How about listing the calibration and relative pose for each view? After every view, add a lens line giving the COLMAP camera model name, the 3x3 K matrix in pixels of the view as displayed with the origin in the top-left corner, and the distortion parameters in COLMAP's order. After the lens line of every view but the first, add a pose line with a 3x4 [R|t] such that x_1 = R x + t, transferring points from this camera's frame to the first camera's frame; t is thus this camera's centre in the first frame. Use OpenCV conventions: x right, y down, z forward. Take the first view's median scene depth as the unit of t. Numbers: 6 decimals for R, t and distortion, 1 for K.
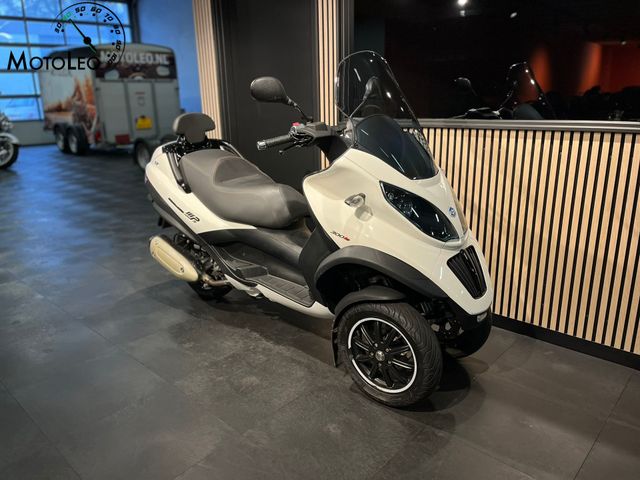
lens RADIAL K [[488.1, 0, 307.6], [0, 488.1, 241.2], [0, 0, 1]] dist [0.087862, -0.136593]
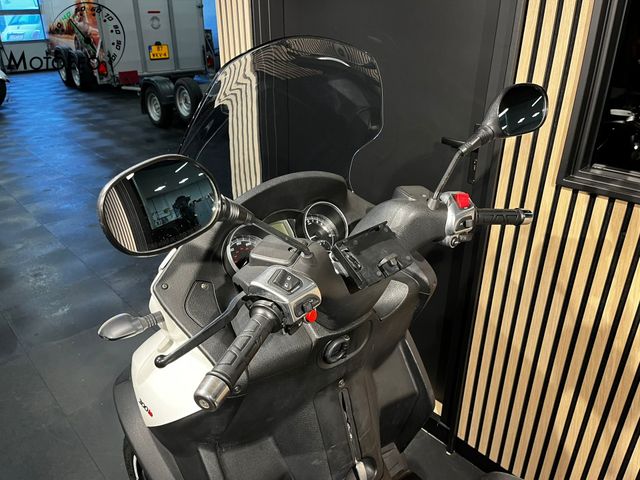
lens RADIAL K [[488.1, 0, 307.6], [0, 488.1, 241.2], [0, 0, 1]] dist [0.087862, -0.136593]
pose [[0.997574, 0.044914, -0.053196, -0.032499], [-0.036041, 0.986882, 0.157367, -0.068501], [0.059567, -0.155068, 0.986106, 0.166929]]
